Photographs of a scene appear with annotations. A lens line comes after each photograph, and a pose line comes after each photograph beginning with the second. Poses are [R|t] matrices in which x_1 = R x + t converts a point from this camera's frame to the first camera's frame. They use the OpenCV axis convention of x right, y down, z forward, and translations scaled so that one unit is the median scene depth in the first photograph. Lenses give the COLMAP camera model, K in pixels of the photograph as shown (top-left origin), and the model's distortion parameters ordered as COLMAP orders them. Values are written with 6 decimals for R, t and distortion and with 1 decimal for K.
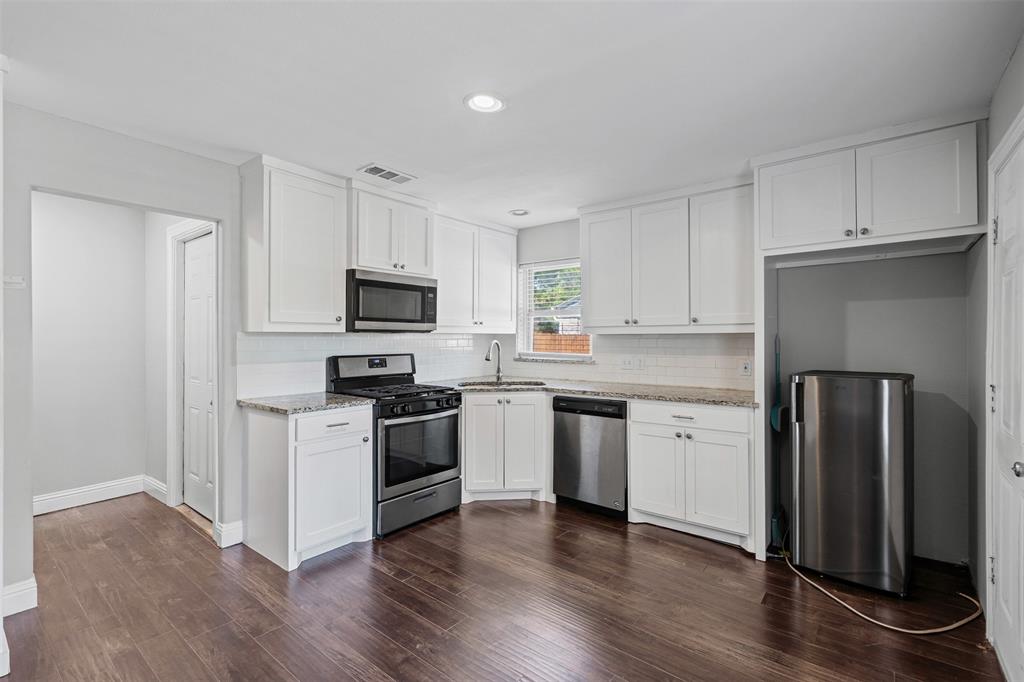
lens RADIAL K [[472.5, 0, 512.0], [0, 472.5, 341.0], [0, 0, 1]] dist [-0.000878, -0.000018]
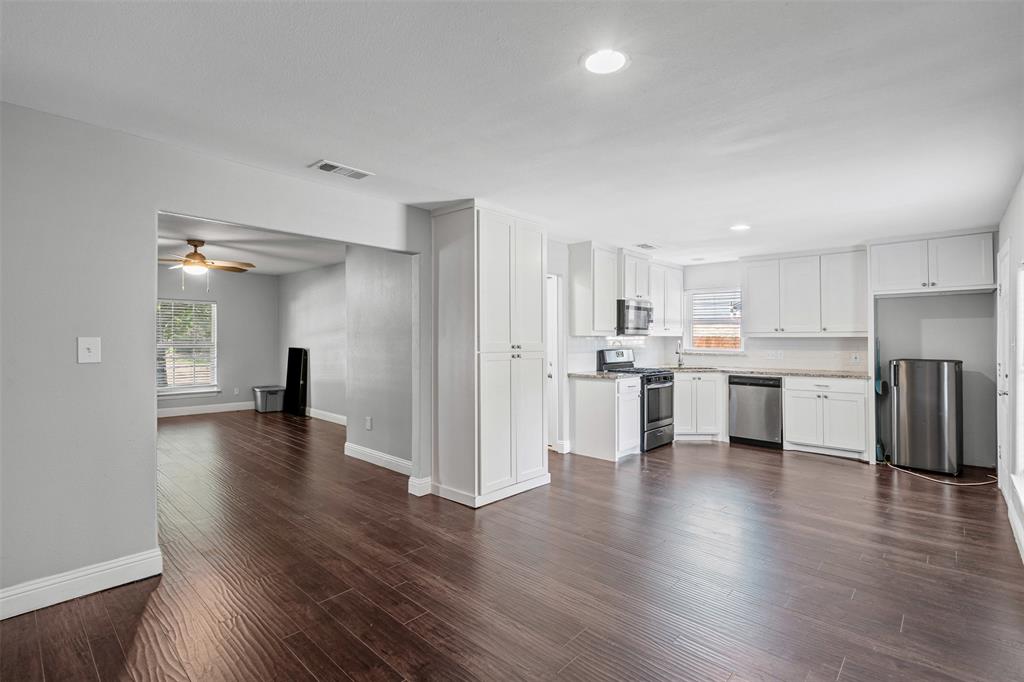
lens RADIAL K [[480.6, 0, 513.0], [0, 480.6, 334.8], [0, 0, 1]] dist [0.000208, -0.000799]
pose [[0.997932, 0.003026, -0.064210, -0.659120], [-0.003849, 0.999912, -0.012689, 0.001607], [0.064166, 0.012910, 0.997856, -0.836234]]
